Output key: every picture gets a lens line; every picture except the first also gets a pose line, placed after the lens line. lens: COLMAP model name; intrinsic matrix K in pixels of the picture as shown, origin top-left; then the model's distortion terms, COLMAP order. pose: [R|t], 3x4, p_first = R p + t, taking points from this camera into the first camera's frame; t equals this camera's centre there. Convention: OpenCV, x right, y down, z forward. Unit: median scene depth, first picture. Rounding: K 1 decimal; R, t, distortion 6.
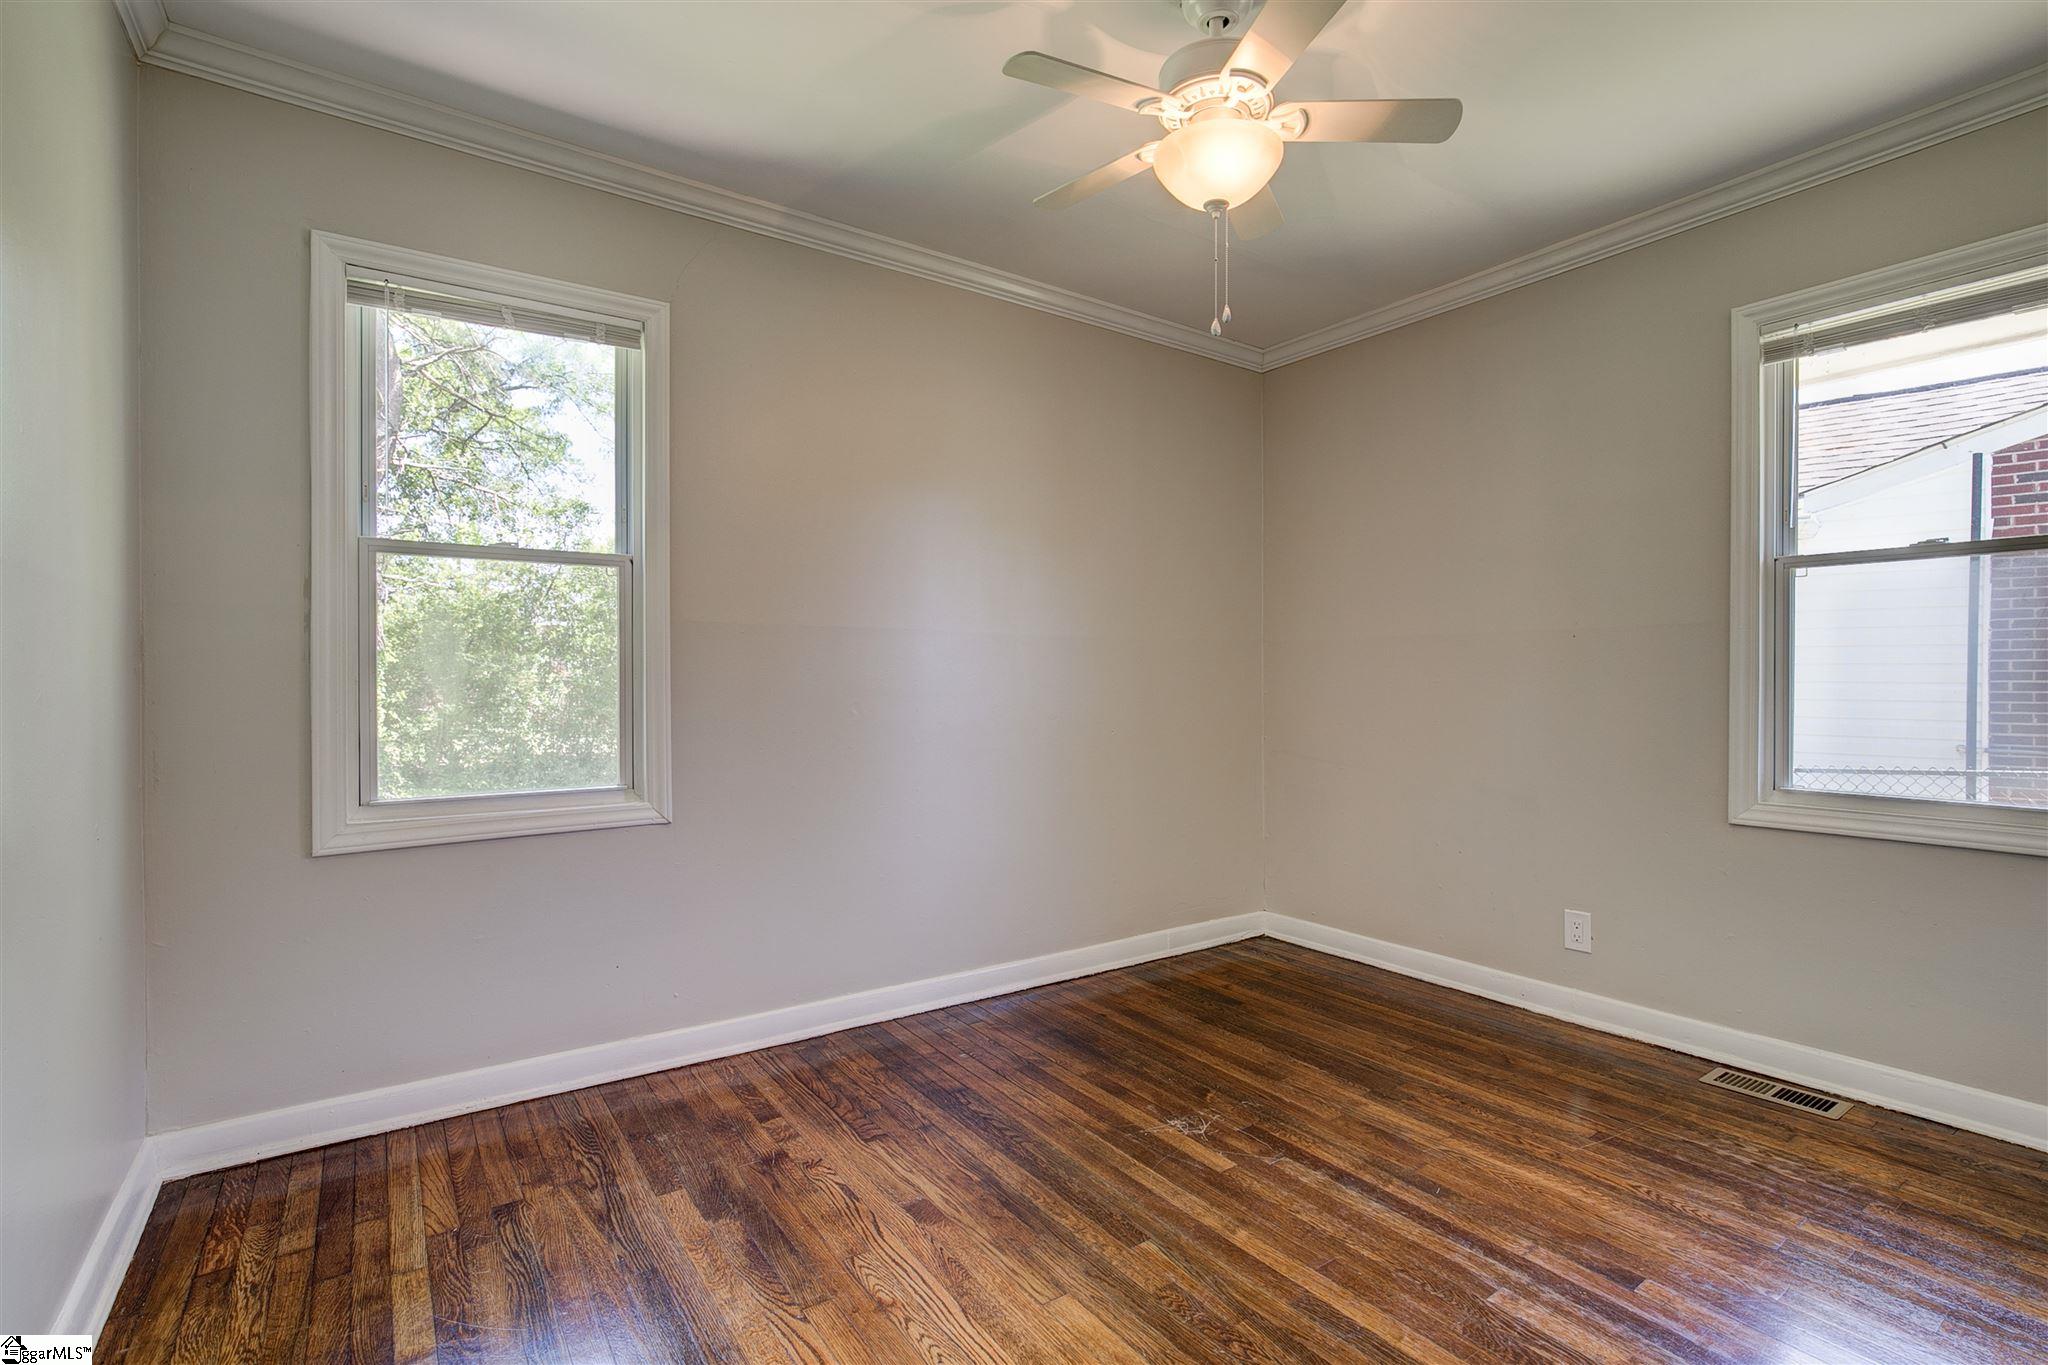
lens RADIAL K [[948.4, 0, 1034.4], [0, 948.4, 683.9], [0, 0, 1]] dist [-0.000689, -0.000186]
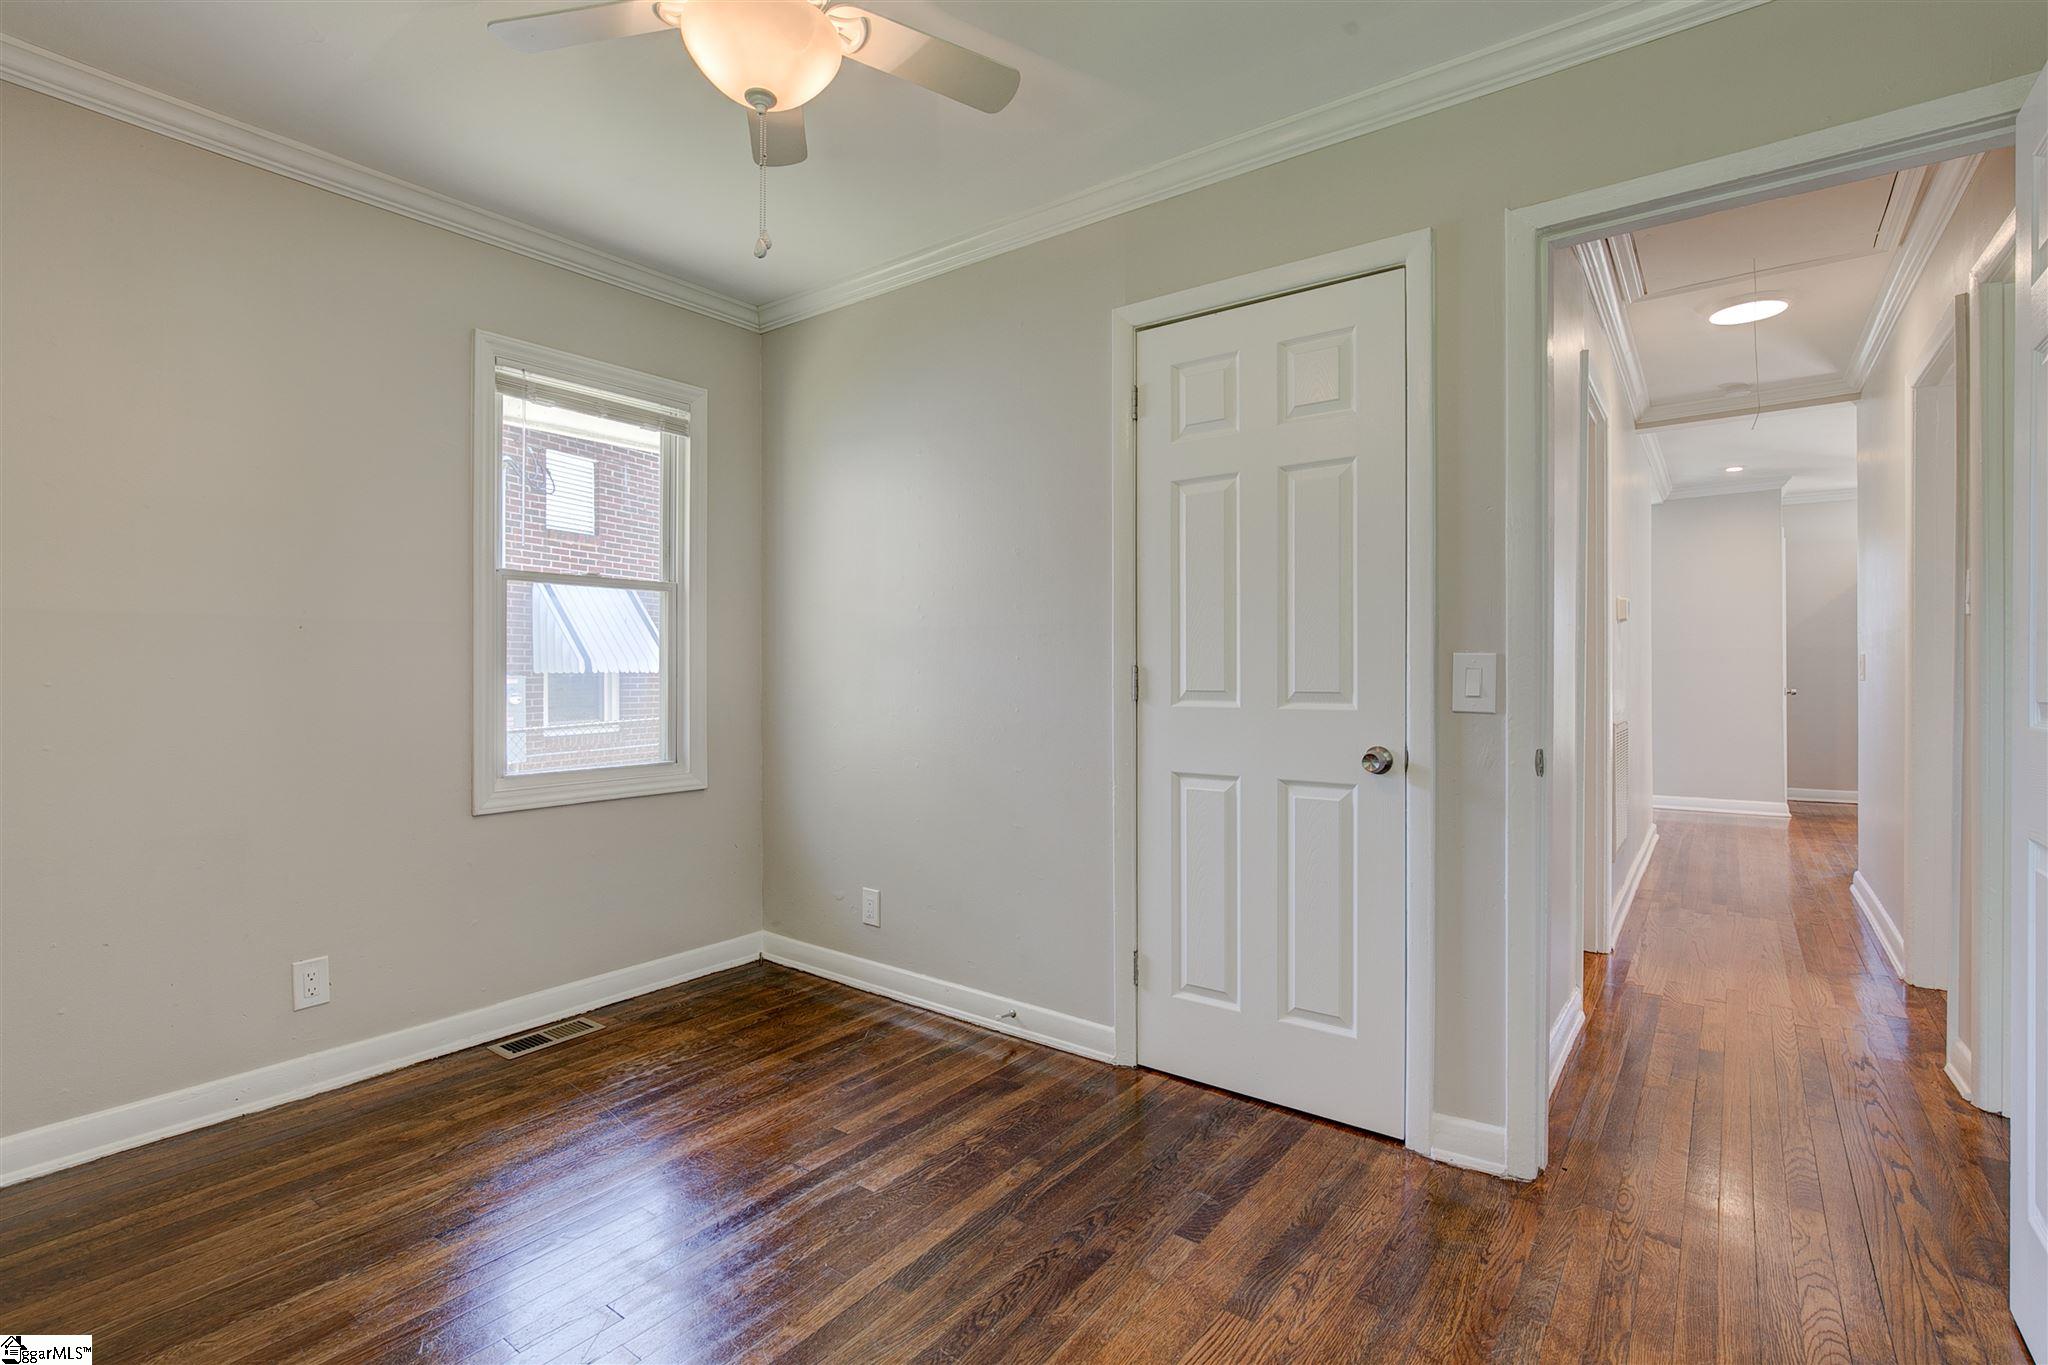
lens RADIAL K [[948.4, 0, 1034.4], [0, 948.4, 683.9], [0, 0, 1]] dist [-0.000689, -0.000186]
pose [[-0.303295, -0.011002, 0.952833, -0.462493], [0.005723, 0.999894, 0.013367, -0.010800], [-0.952879, 0.009507, -0.303200, 0.731826]]
